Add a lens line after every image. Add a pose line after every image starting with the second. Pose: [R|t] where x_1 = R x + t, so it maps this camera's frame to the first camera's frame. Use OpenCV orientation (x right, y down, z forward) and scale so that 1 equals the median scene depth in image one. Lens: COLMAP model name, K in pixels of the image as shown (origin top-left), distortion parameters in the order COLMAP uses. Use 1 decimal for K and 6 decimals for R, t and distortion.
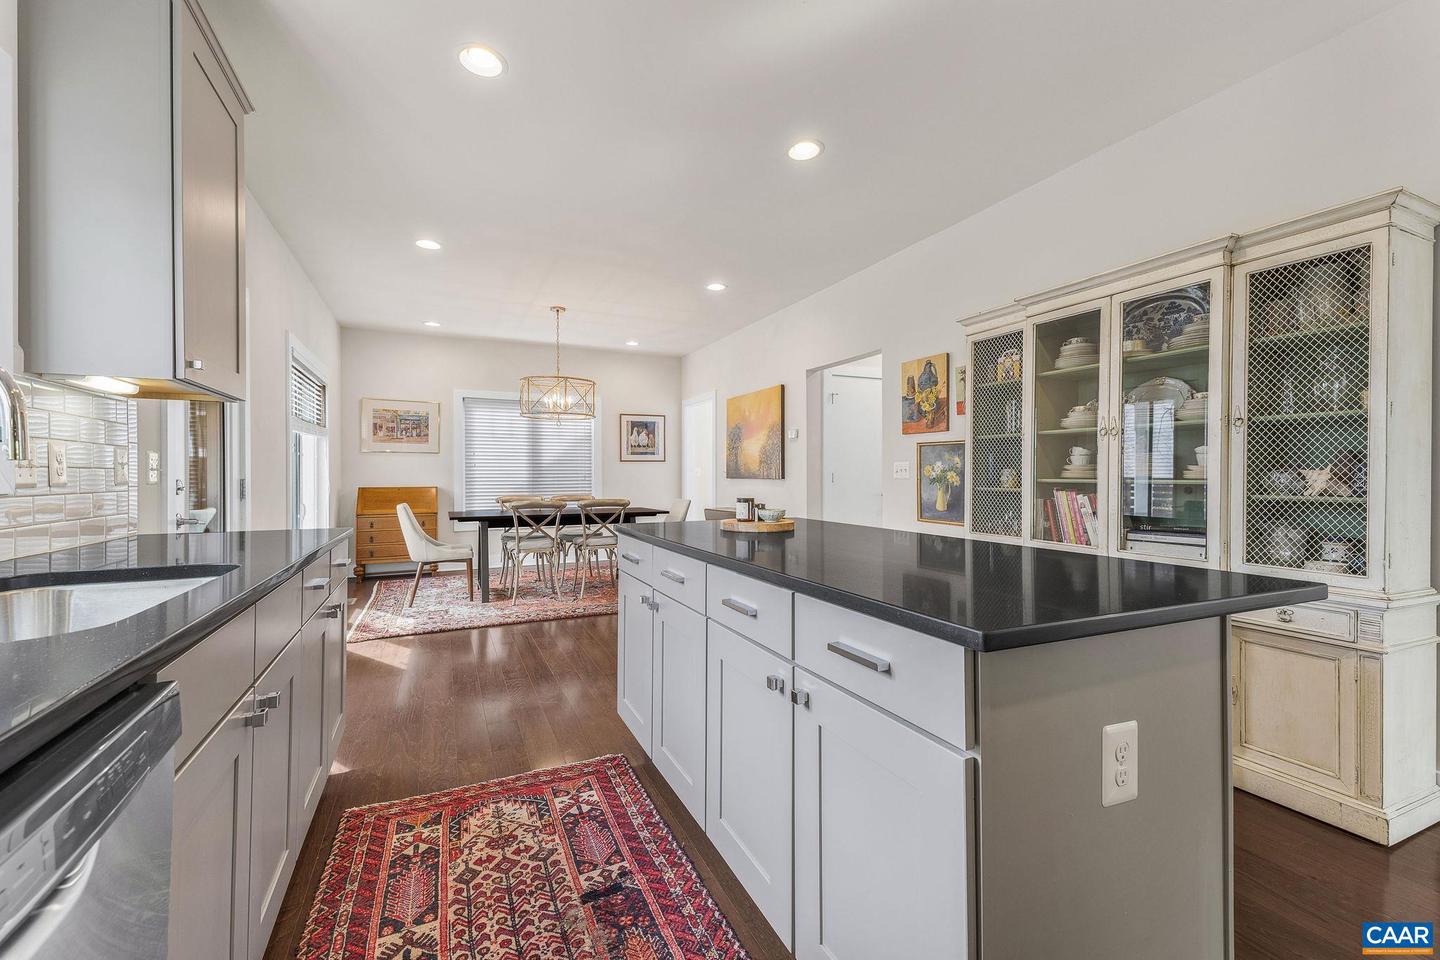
lens RADIAL K [[584.1, 0, 720.0], [0, 584.1, 480.0], [0, 0, 1]] dist [0.008594, -0.000013]
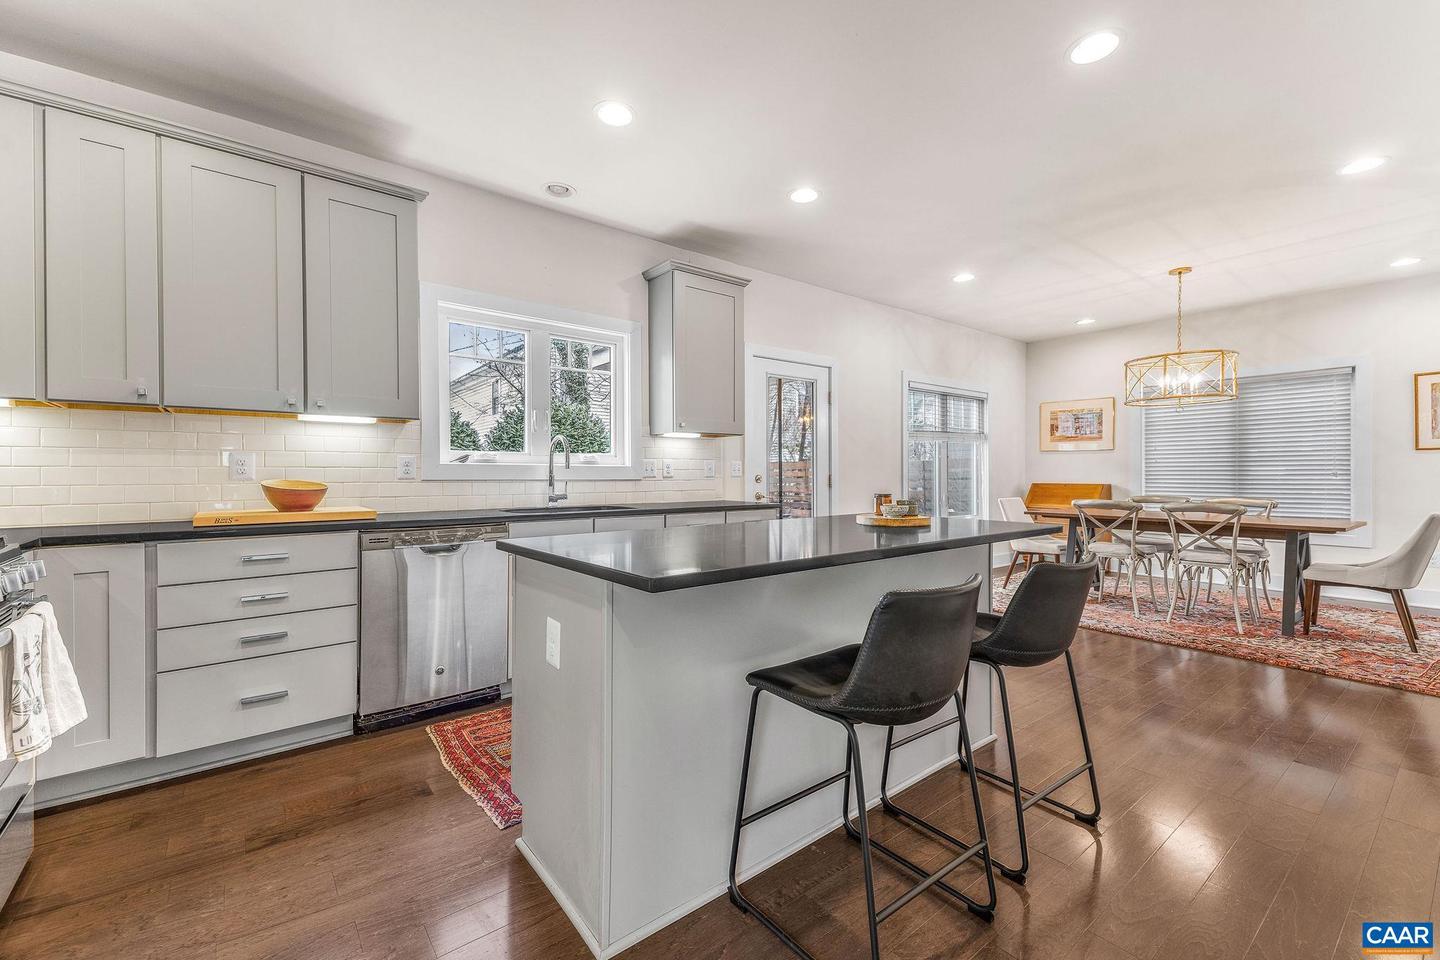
lens RADIAL K [[598.3, 0, 720.0], [0, 598.3, 480.0], [0, 0, 1]] dist [0.000193, -0.000015]
pose [[0.234531, 0.013119, -0.972020, 1.187307], [-0.008886, 0.999896, 0.011351, -0.005992], [0.972068, 0.005975, 0.234623, 0.507947]]
